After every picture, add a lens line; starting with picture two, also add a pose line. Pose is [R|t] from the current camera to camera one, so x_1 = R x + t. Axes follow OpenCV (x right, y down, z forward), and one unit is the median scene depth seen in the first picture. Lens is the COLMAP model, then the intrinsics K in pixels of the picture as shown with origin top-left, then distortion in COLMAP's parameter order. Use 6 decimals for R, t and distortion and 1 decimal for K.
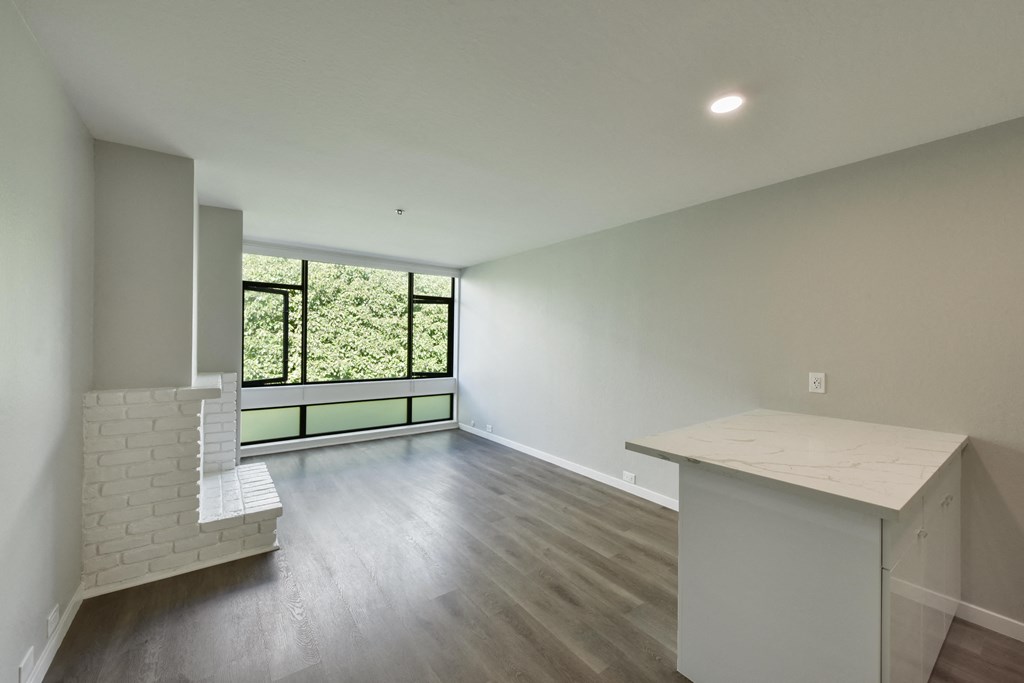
lens RADIAL K [[399.9, 0, 512.0], [0, 399.9, 341.5], [0, 0, 1]] dist [-0.000364, -0.000061]
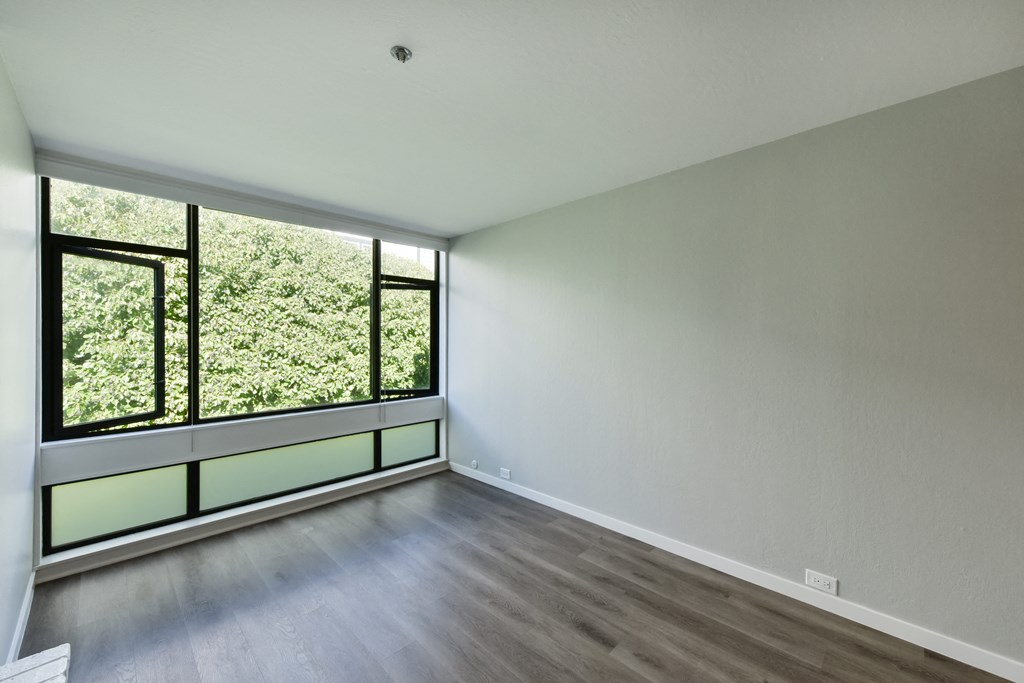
lens RADIAL K [[399.9, 0, 512.0], [0, 399.9, 341.5], [0, 0, 1]] dist [-0.000364, -0.000061]
pose [[0.988405, -0.014967, 0.151100, -0.125800], [0.014963, 0.999887, 0.001160, -0.003156], [-0.151100, 0.001114, 0.988518, 0.295845]]
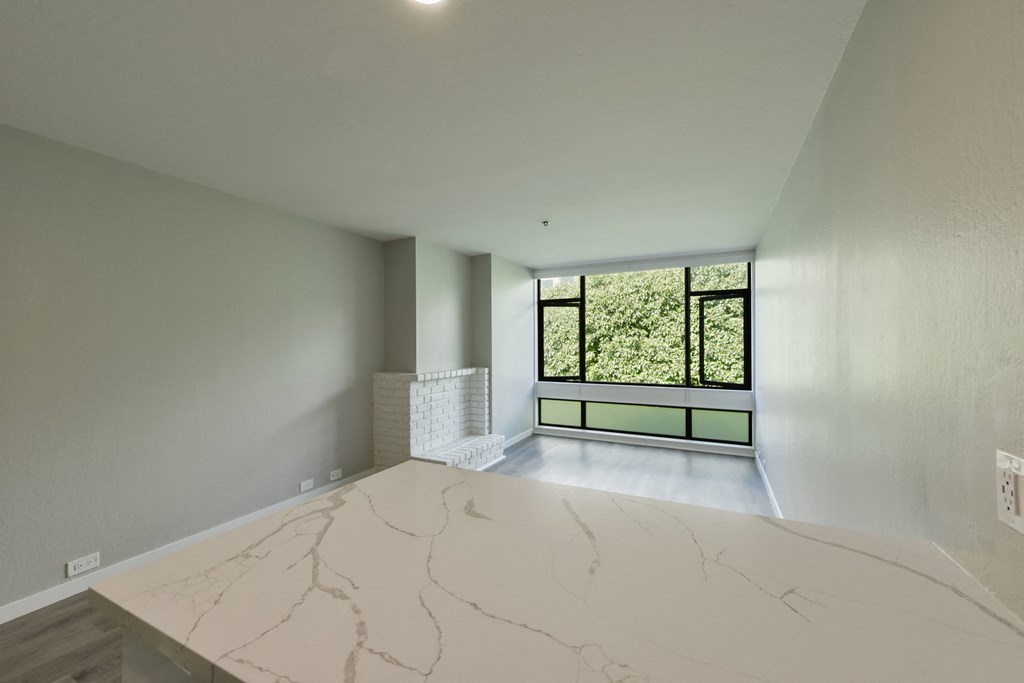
lens RADIAL K [[399.9, 0, 512.0], [0, 399.9, 341.5], [0, 0, 1]] dist [-0.000364, -0.000061]
pose [[0.449623, -0.015985, -0.893076, 0.336762], [0.006664, 0.999872, -0.014542, 0.002448], [0.893194, 0.000587, 0.449672, 0.237470]]
